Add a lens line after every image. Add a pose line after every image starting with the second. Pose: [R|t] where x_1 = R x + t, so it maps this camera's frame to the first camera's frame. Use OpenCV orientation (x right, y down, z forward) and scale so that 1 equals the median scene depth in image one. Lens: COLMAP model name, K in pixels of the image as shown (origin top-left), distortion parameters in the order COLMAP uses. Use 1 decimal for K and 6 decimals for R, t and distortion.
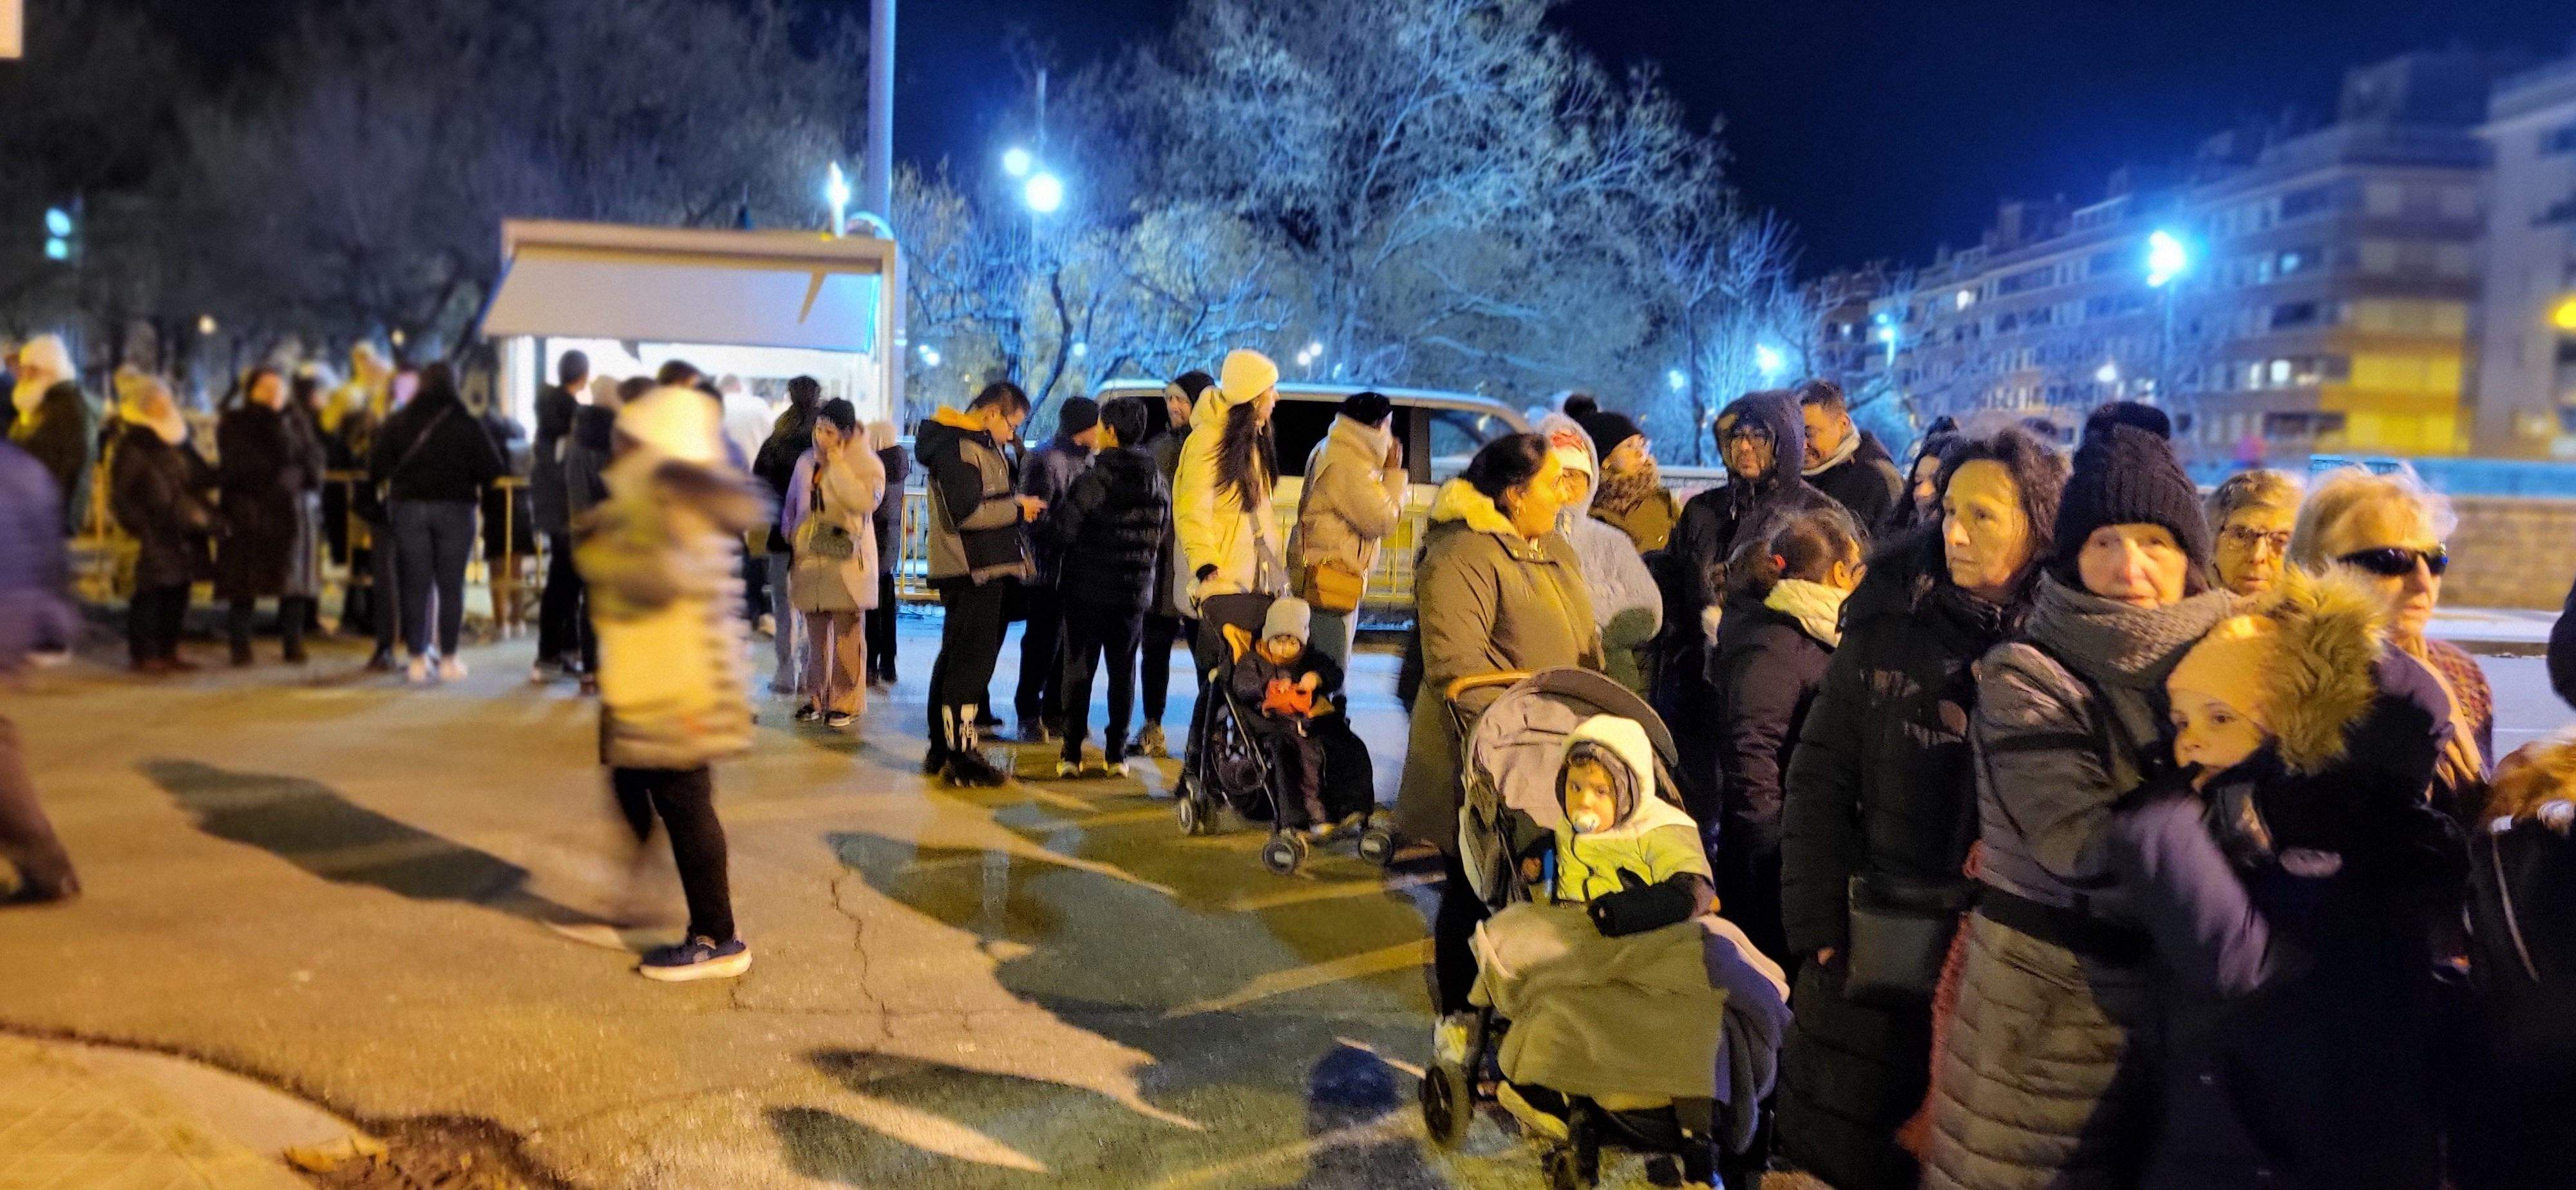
lens RADIAL K [[1943.8, 0, 1290.6], [0, 1943.8, 592.8], [0, 0, 1]] dist [0.068263, -0.032256]
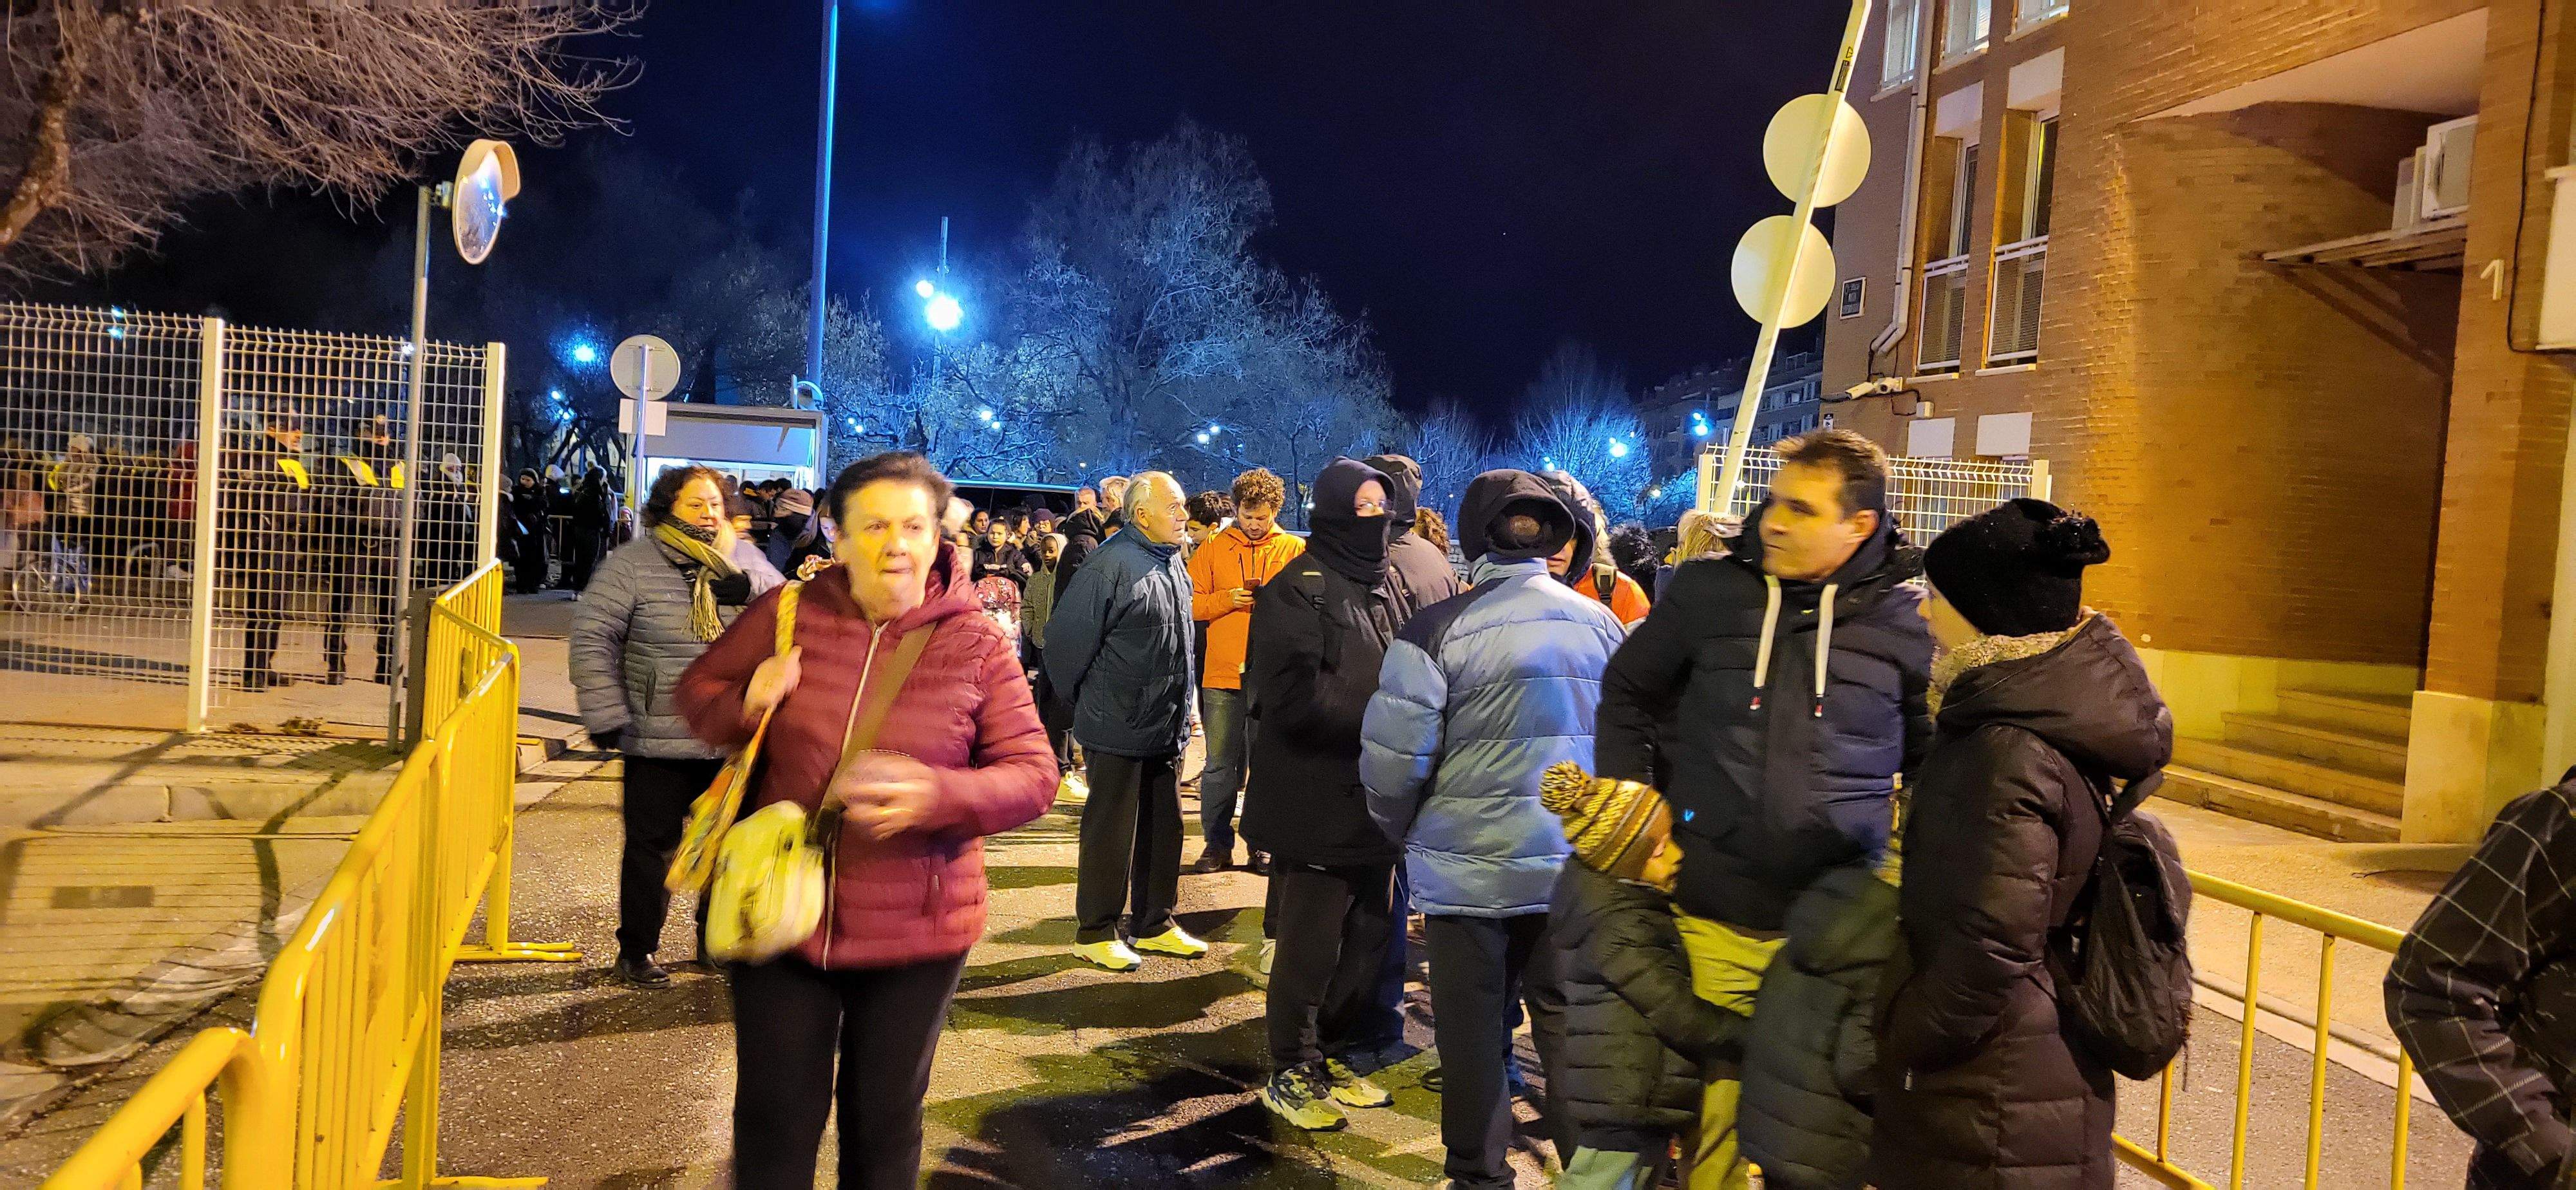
lens RADIAL K [[1943.8, 0, 1284.0], [0, 1943.8, 598.3], [0, 0, 1]] dist [0.068263, -0.032256]
pose [[0.999463, 0.009963, 0.031228, 0.110201], [-0.008943, 0.999428, -0.032626, 0.038790], [-0.031535, 0.032329, 0.998980, -0.531248]]
